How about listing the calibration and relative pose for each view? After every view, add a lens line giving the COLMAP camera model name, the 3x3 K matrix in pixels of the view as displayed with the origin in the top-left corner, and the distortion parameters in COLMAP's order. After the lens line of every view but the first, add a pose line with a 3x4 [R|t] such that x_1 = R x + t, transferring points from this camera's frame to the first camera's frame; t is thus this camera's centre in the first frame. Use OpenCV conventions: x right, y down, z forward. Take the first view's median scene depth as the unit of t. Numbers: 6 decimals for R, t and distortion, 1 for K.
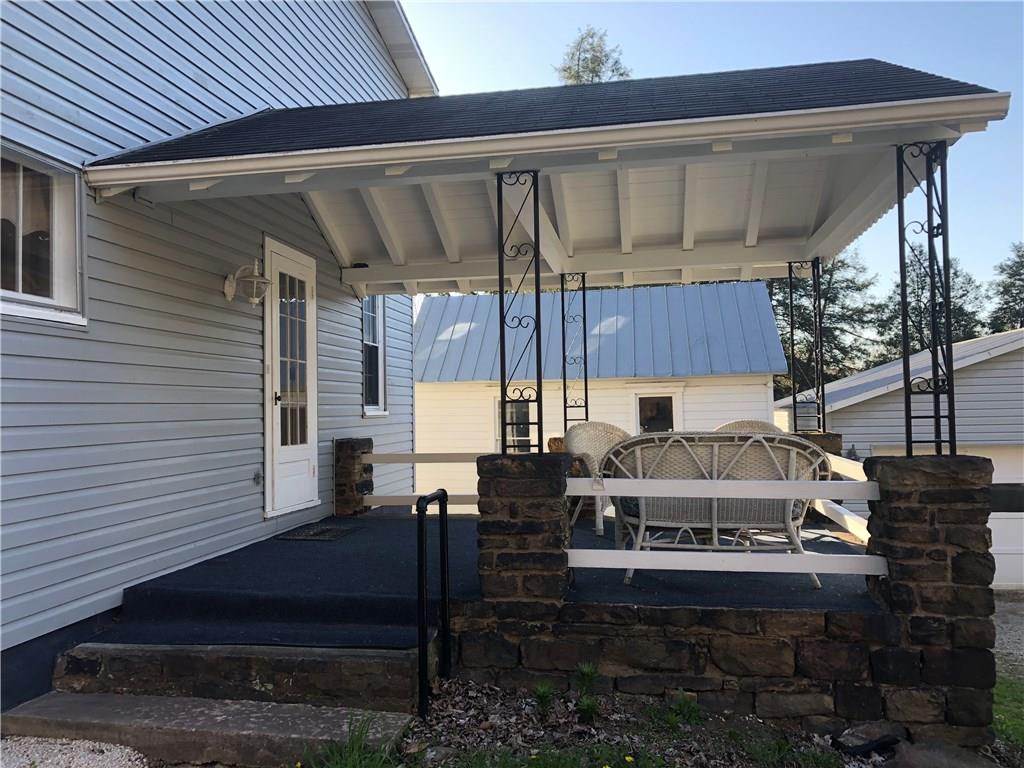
lens RADIAL K [[843.3, 0, 506.3], [0, 843.3, 375.6], [0, 0, 1]] dist [0.024119, -0.004753]
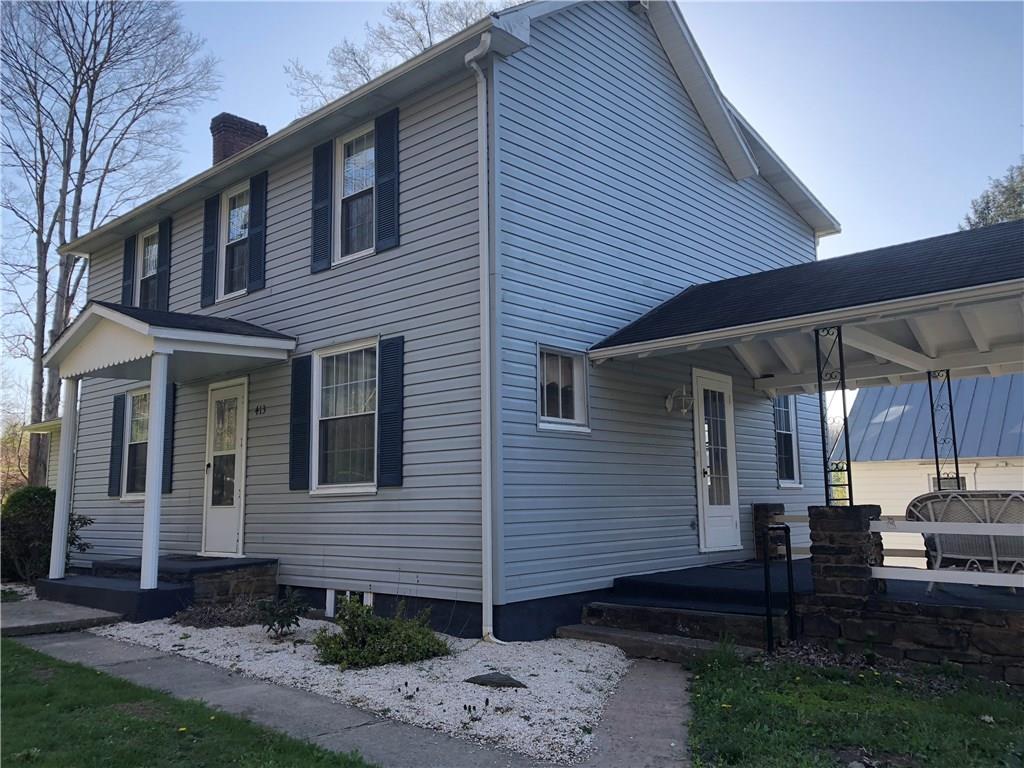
lens RADIAL K [[843.3, 0, 506.3], [0, 843.3, 375.6], [0, 0, 1]] dist [0.024119, -0.004753]
pose [[0.846633, -0.072502, -0.527215, 0.343870], [0.020894, 0.994441, -0.103202, 0.003316], [0.531767, 0.076358, 0.843441, -0.690750]]
